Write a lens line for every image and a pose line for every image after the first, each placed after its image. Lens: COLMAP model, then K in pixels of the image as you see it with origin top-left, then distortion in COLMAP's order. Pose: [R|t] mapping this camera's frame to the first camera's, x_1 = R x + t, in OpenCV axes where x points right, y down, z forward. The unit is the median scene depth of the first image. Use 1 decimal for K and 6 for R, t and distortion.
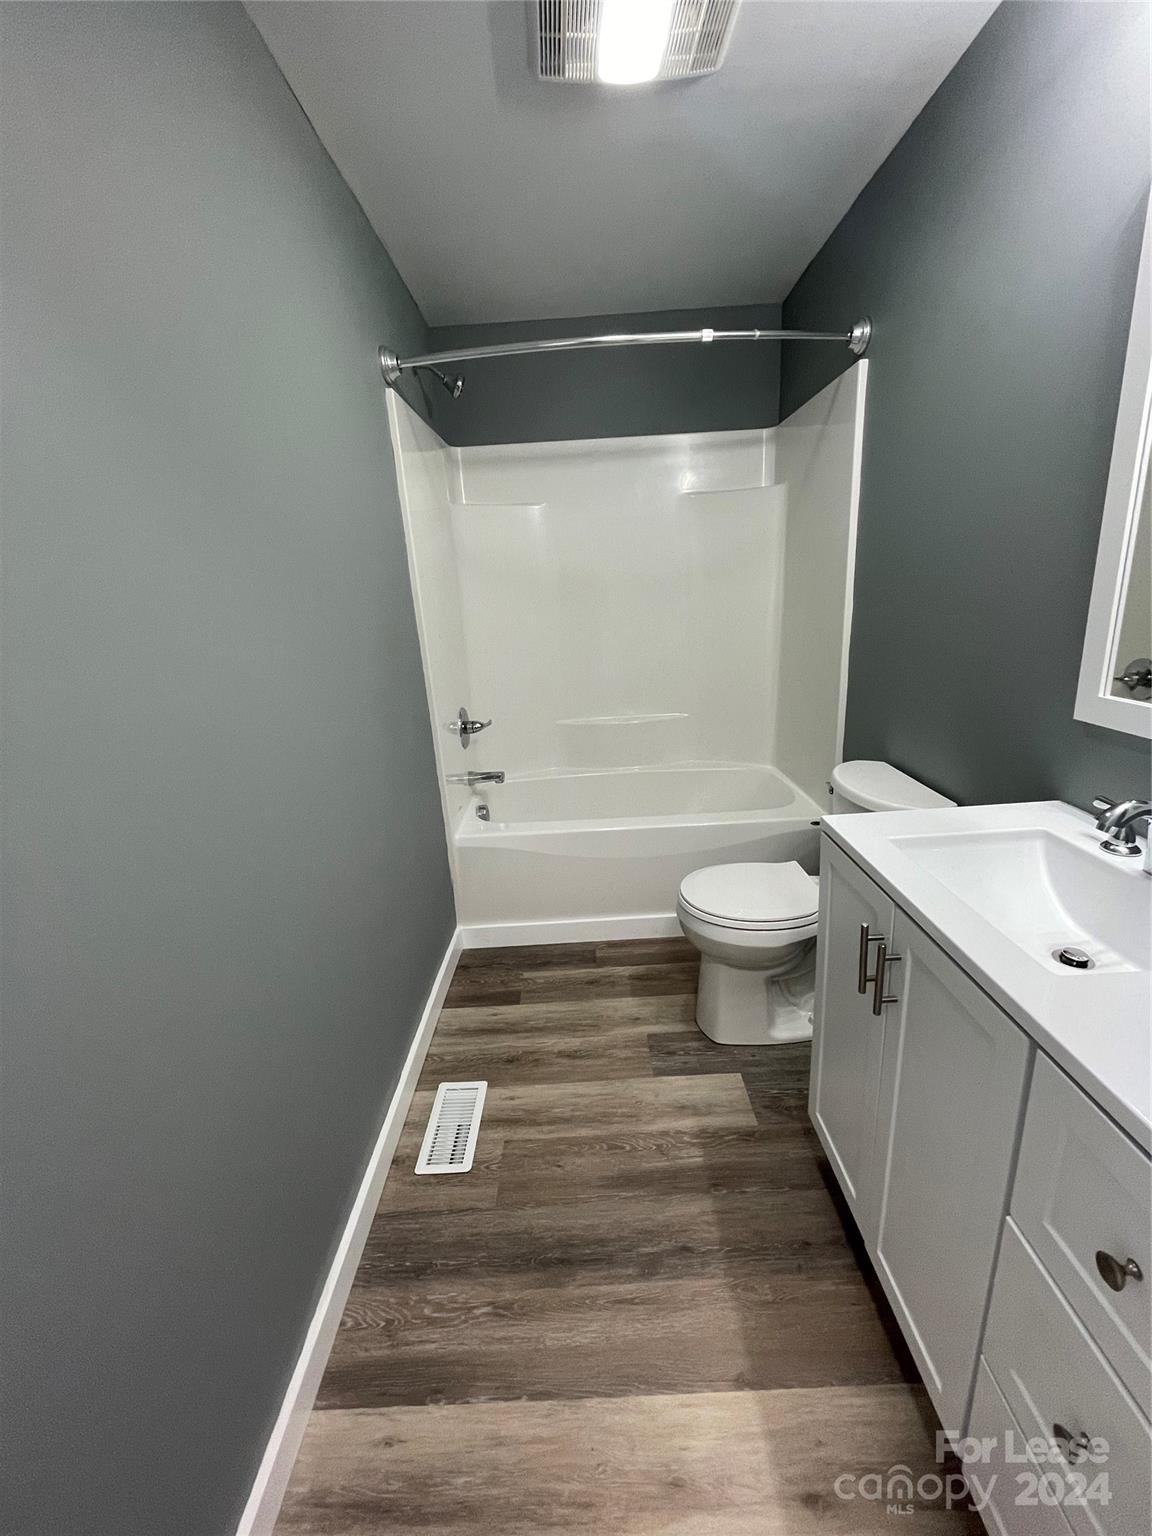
lens RADIAL K [[618.4, 0, 576.0], [0, 618.4, 770.2], [0, 0, 1]] dist [-0.001281, 0.000329]
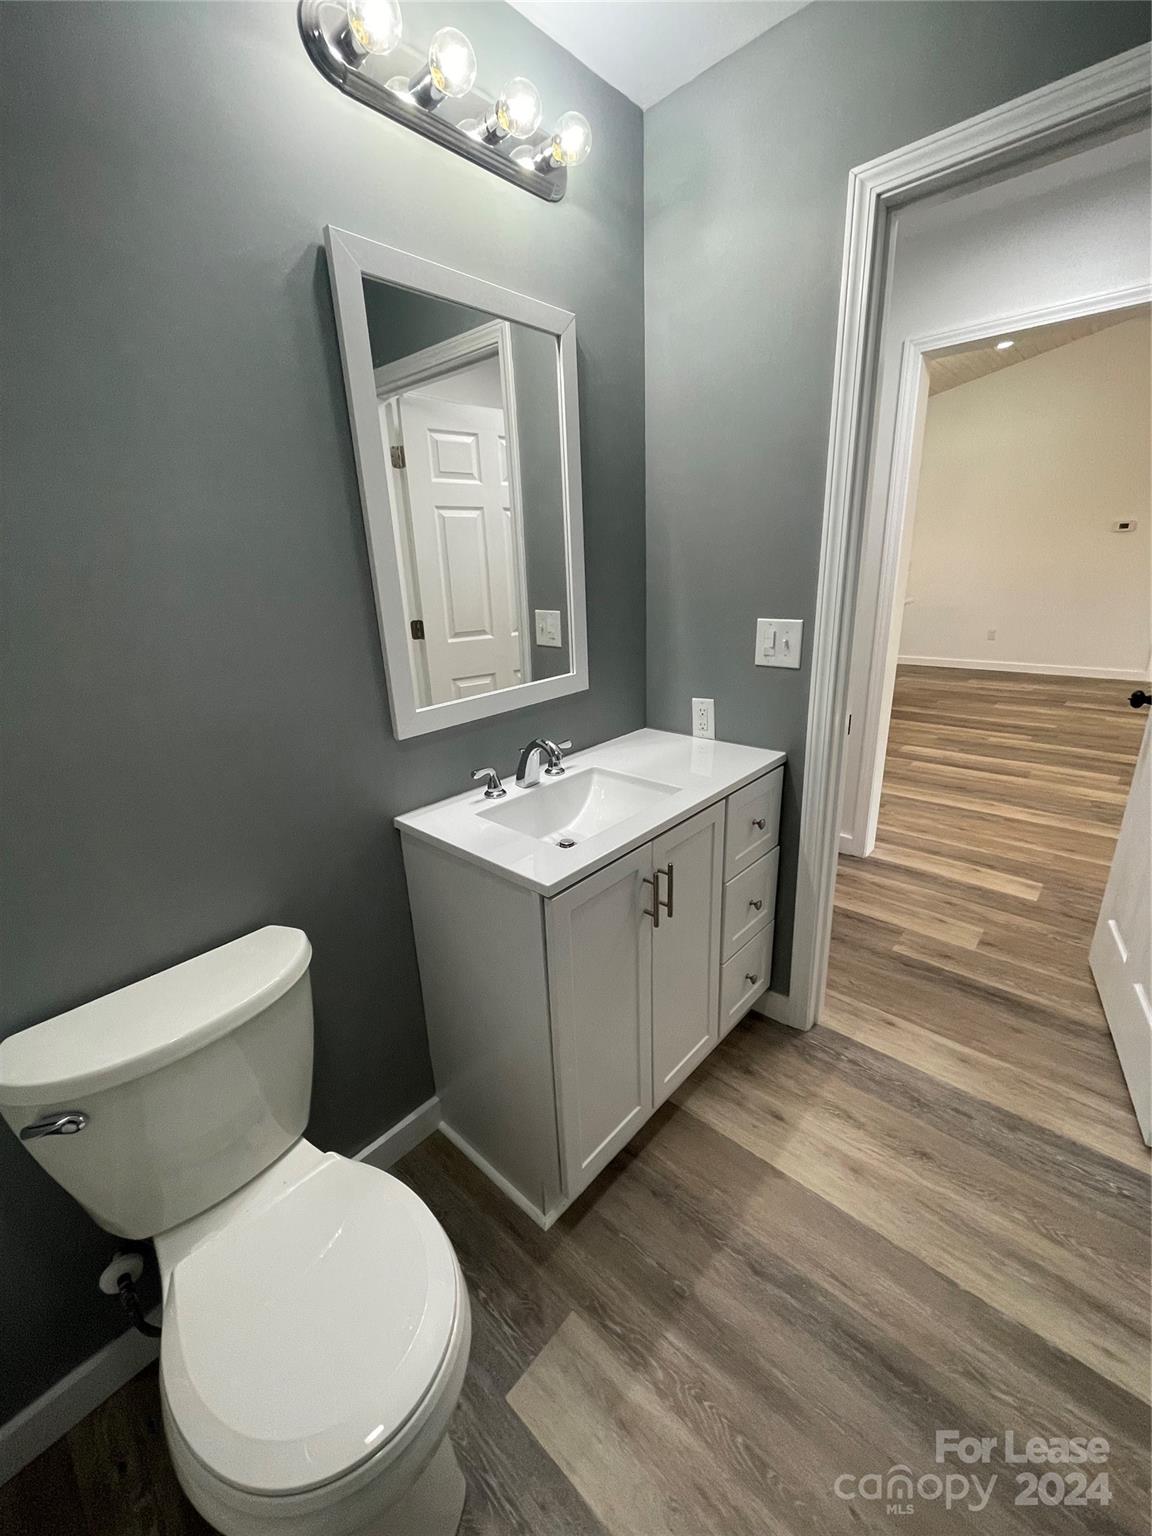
lens RADIAL K [[618.4, 0, 584.8], [0, 618.4, 758.9], [0, 0, 1]] dist [-0.001281, 0.000329]
pose [[-0.737675, -0.120942, 0.664235, -0.171720], [0.274052, 0.845494, 0.458297, -0.422779], [-0.617034, 0.520109, -0.590555, 1.307564]]
